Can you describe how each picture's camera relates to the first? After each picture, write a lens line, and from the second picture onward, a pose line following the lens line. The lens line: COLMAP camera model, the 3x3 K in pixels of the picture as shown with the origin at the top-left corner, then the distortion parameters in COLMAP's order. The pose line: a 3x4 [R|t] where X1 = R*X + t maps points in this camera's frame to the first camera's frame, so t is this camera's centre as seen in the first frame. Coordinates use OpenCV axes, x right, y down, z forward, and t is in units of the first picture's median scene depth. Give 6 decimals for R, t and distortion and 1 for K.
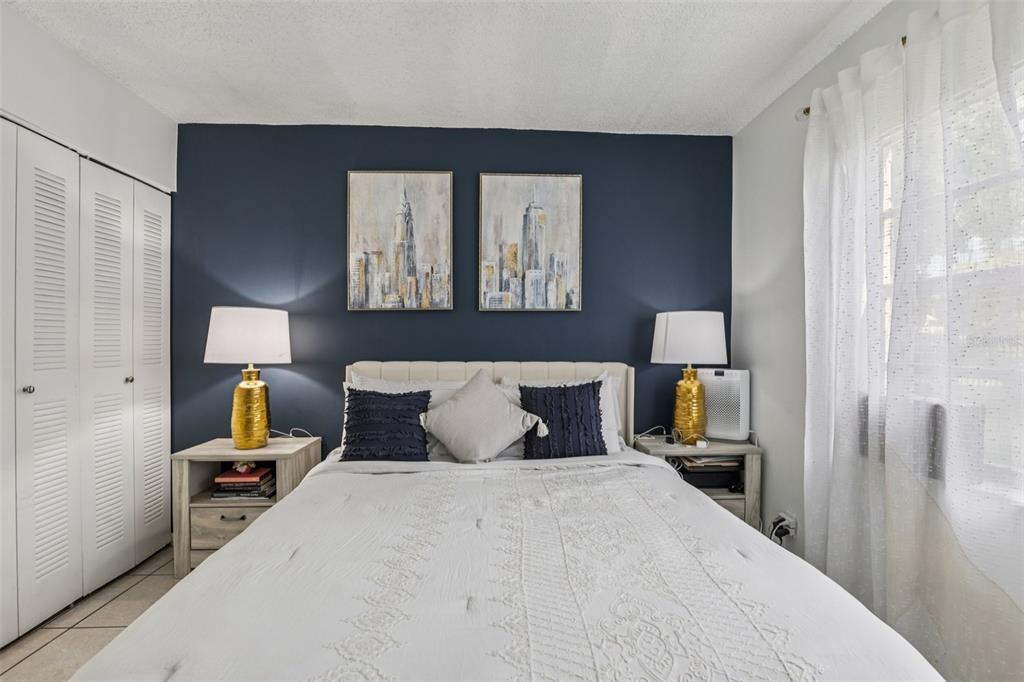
lens RADIAL K [[462.9, 0, 558.5], [0, 462.9, 370.5], [0, 0, 1]] dist [-0.013456, 0.000369]
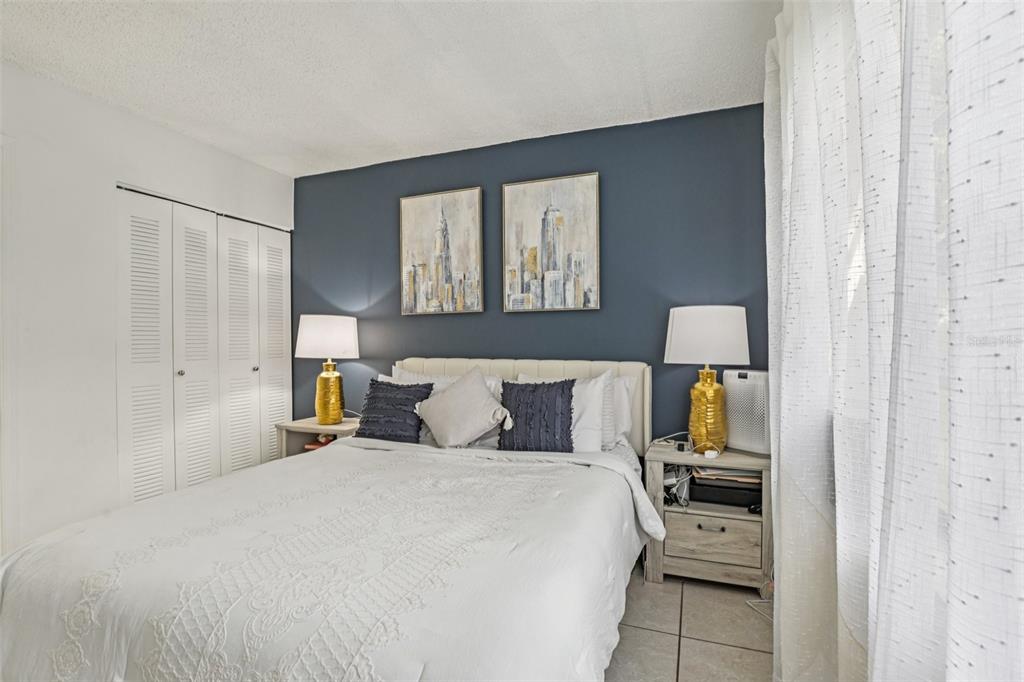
lens RADIAL K [[484.4, 0, 559.7], [0, 484.4, 369.9], [0, 0, 1]] dist [-0.000862, -0.000097]
pose [[0.913796, 0.020986, -0.405631, 0.423168], [-0.020324, 0.999776, 0.005940, -0.003482], [0.405664, 0.002816, 0.914018, 0.019699]]
